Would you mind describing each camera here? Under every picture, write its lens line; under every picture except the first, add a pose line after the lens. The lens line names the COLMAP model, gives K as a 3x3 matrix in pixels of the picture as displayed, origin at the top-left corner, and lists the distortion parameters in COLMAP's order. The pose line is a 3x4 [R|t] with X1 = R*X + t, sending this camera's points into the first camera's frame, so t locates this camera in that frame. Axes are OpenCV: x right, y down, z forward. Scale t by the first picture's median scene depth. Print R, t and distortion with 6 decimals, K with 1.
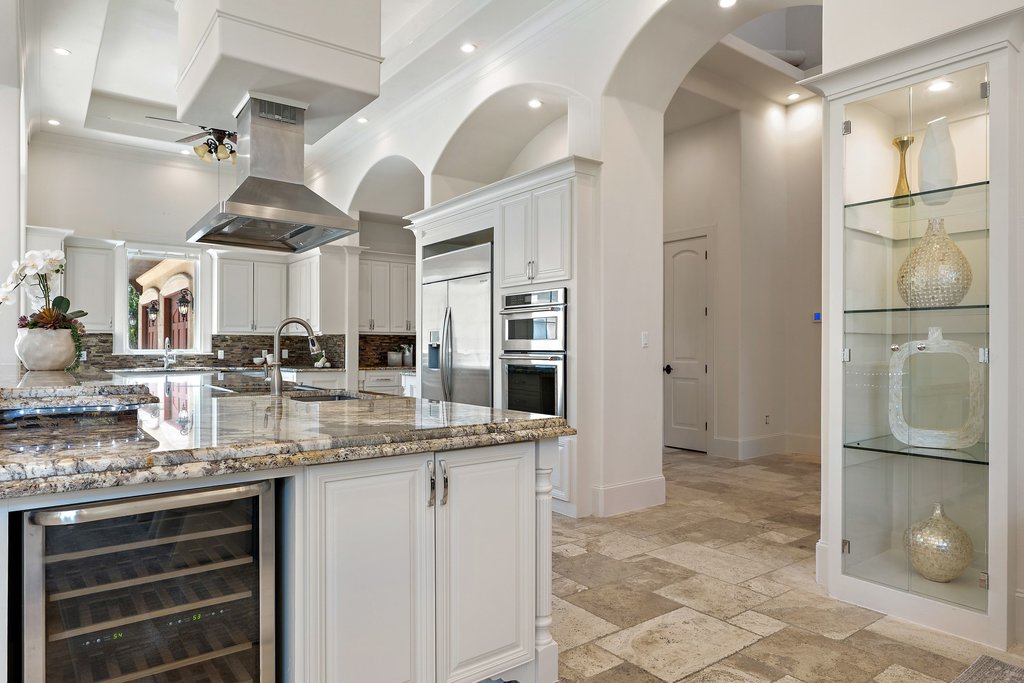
lens RADIAL K [[651.7, 0, 506.5], [0, 651.7, 347.9], [0, 0, 1]] dist [0.011888, 0.003150]
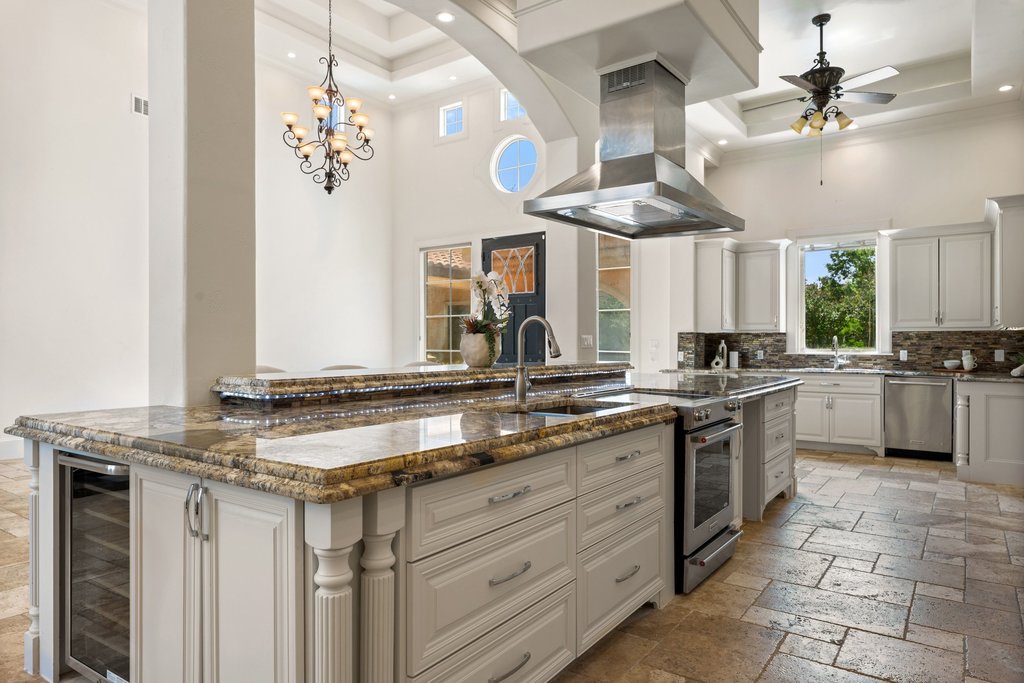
lens RADIAL K [[651.7, 0, 512.7], [0, 651.7, 342.6], [0, 0, 1]] dist [0.011888, 0.003150]
pose [[0.332146, -0.004711, -0.943216, 0.188469], [0.000750, 0.999989, -0.004730, -0.002476], [0.943228, 0.000864, 0.332146, 0.258178]]
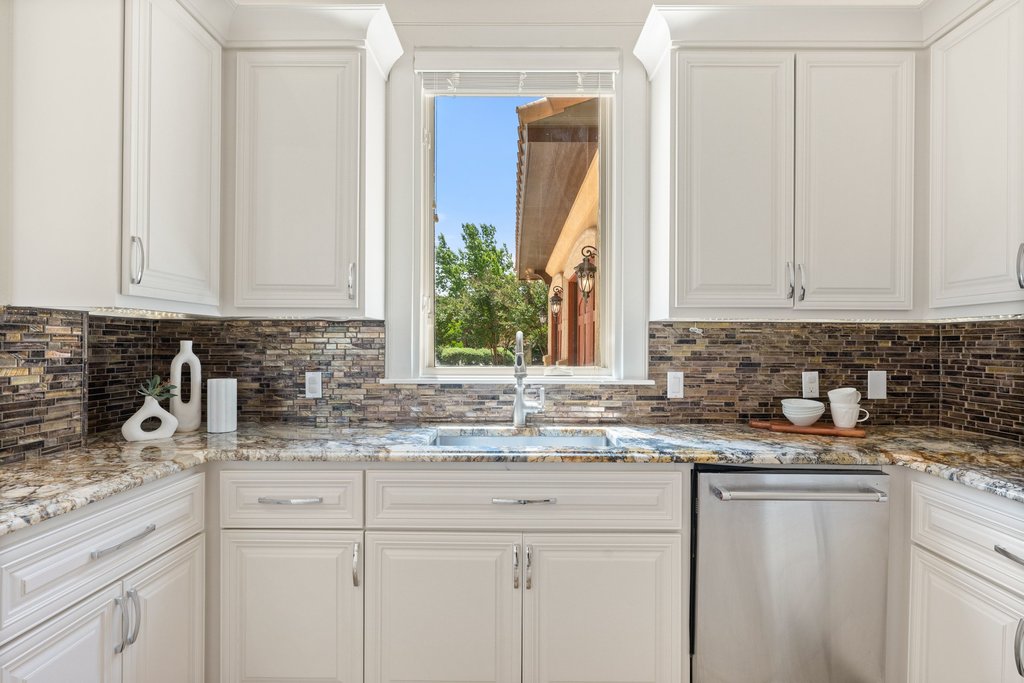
lens RADIAL K [[531.0, 0, 515.8], [0, 531.0, 344.3], [0, 0, 1]] dist [0.005247, 0.000433]
pose [[0.814292, 0.001570, -0.580453, -0.358169], [-0.003270, 0.999993, -0.001881, -0.008882], [0.580446, 0.003430, 0.814291, 0.761227]]
